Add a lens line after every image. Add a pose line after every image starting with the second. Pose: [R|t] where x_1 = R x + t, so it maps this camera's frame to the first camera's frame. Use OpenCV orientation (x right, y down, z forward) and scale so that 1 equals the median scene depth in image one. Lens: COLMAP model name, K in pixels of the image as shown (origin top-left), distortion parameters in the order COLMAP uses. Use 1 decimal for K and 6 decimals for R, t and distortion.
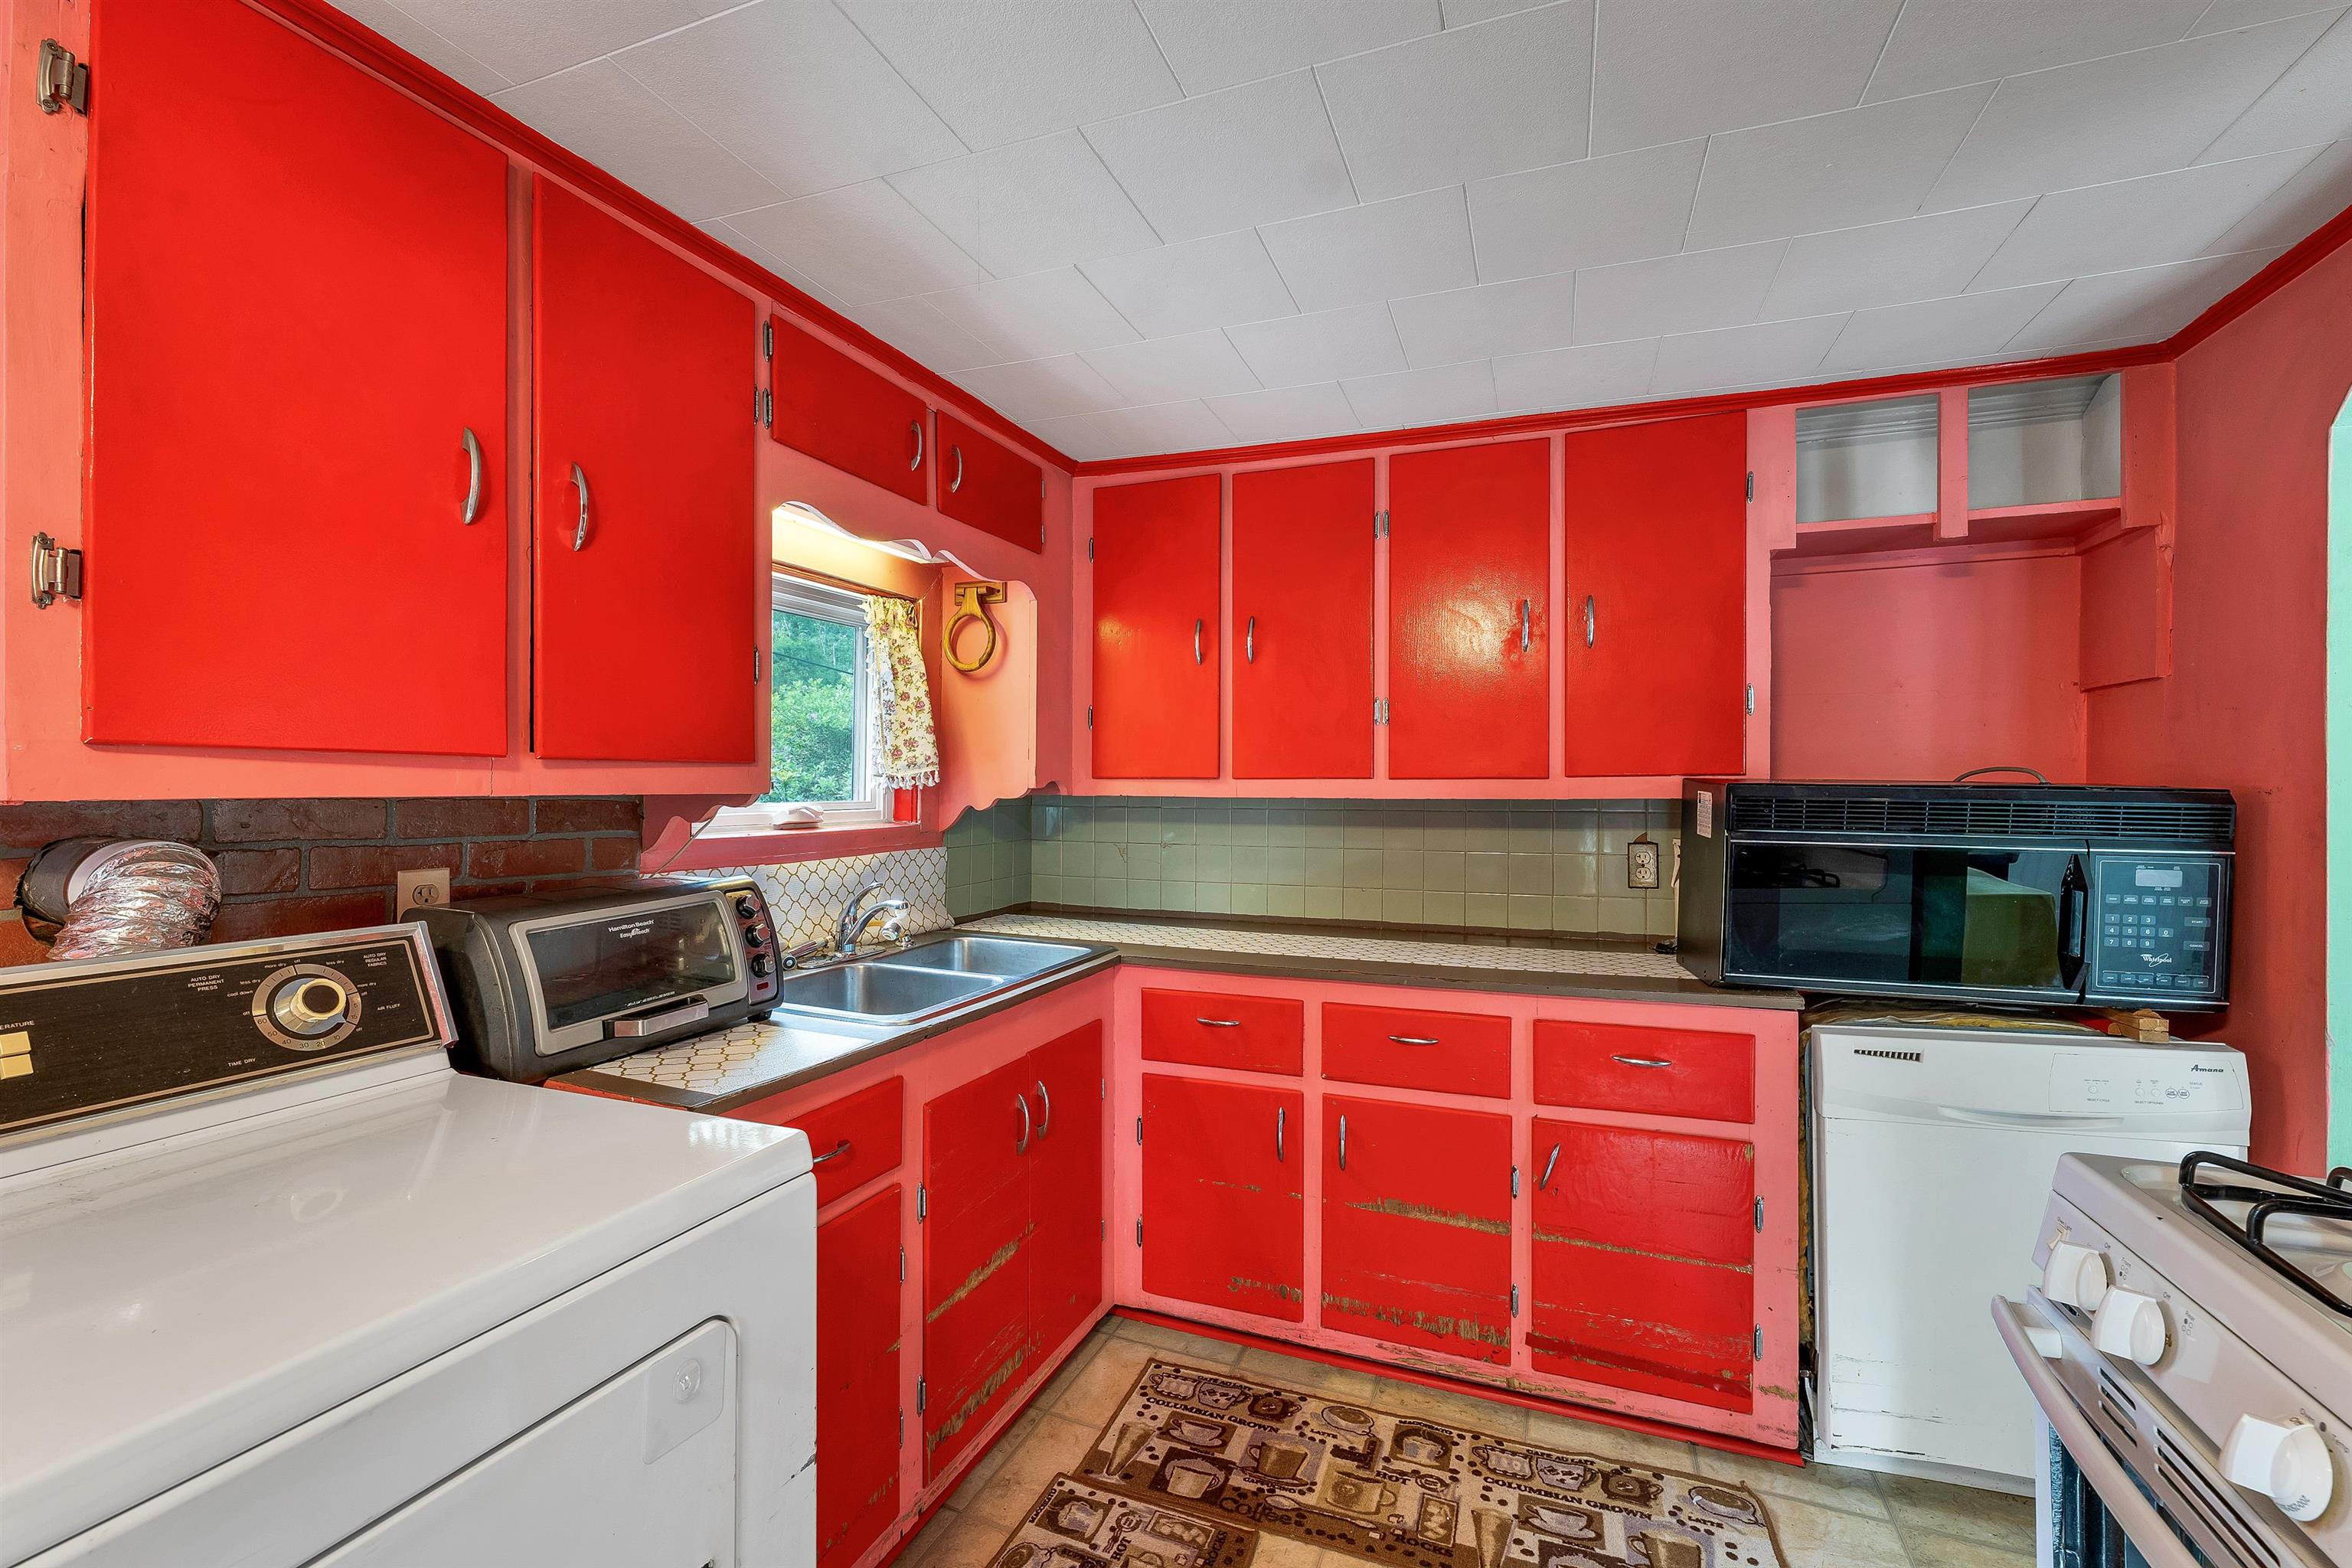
lens RADIAL K [[992.4, 0, 1168.7], [0, 992.4, 787.5], [0, 0, 1]] dist [-0.002290, 0.000525]
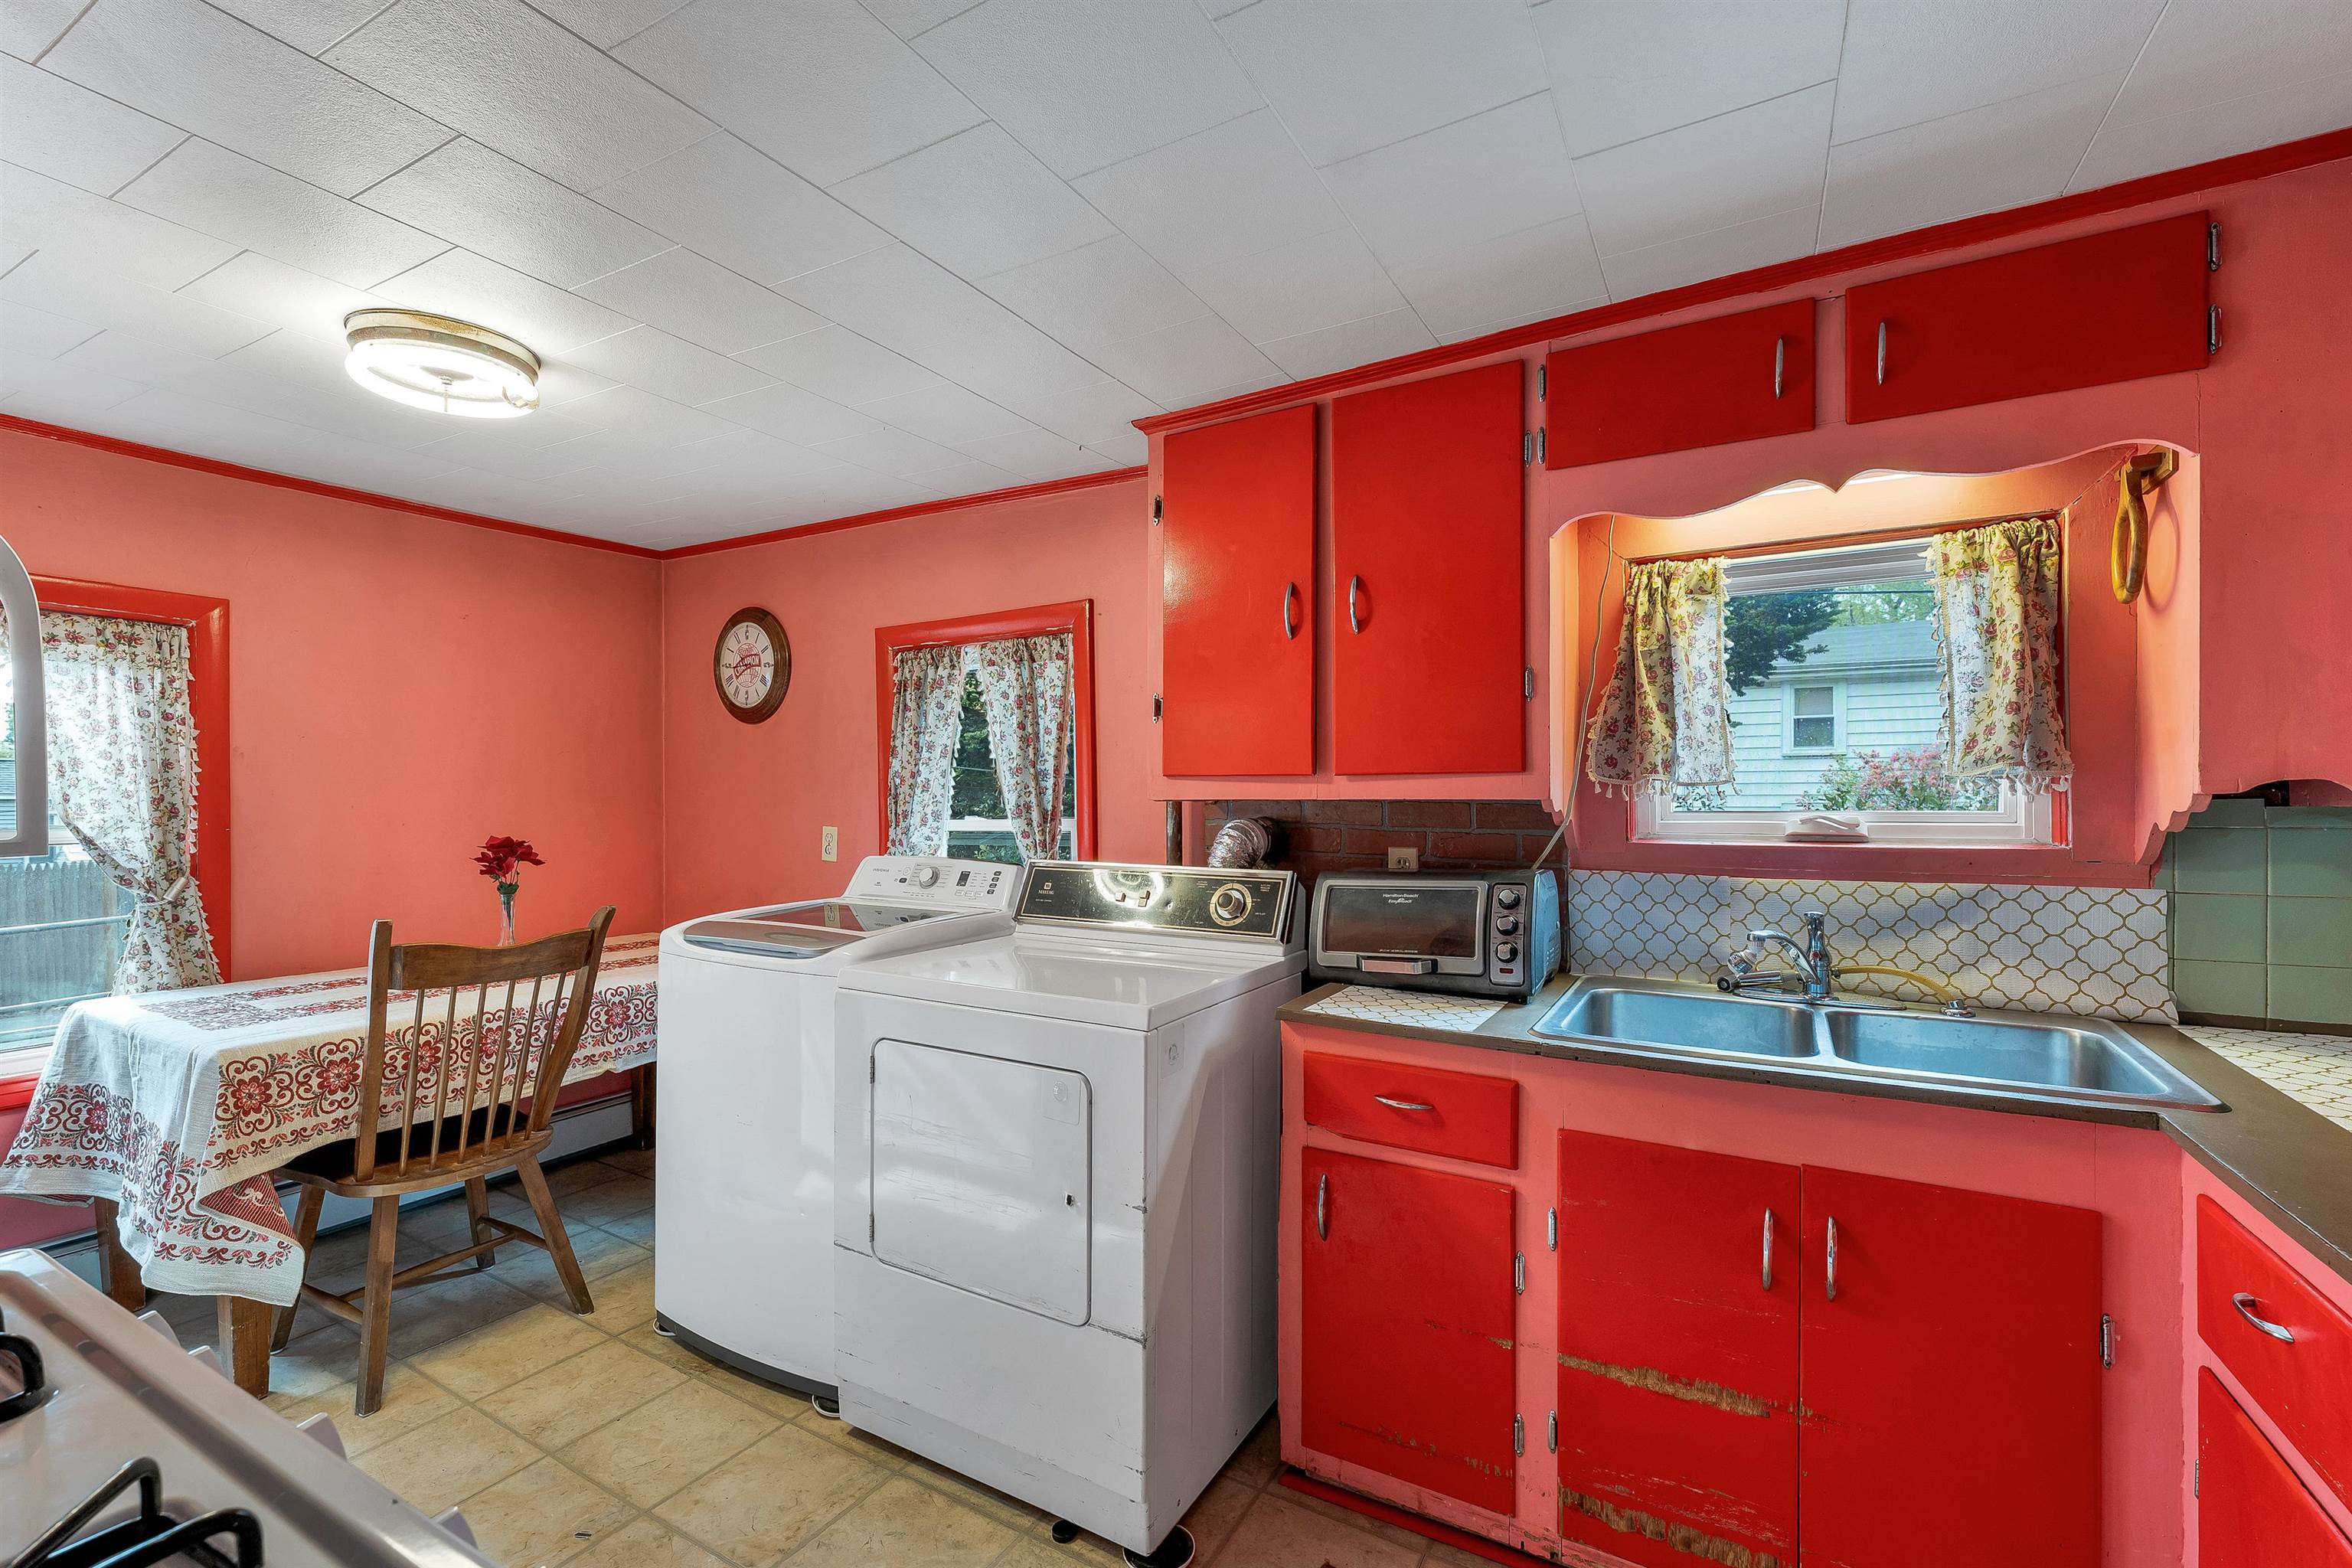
lens RADIAL K [[992.4, 0, 1184.7], [0, 992.4, 796.0], [0, 0, 1]] dist [-0.002290, 0.000525]
pose [[-0.138183, -0.002361, -0.990404, 0.552264], [-0.000301, 0.999997, -0.002342, 0.004300], [0.990407, -0.000026, -0.138183, 0.581951]]
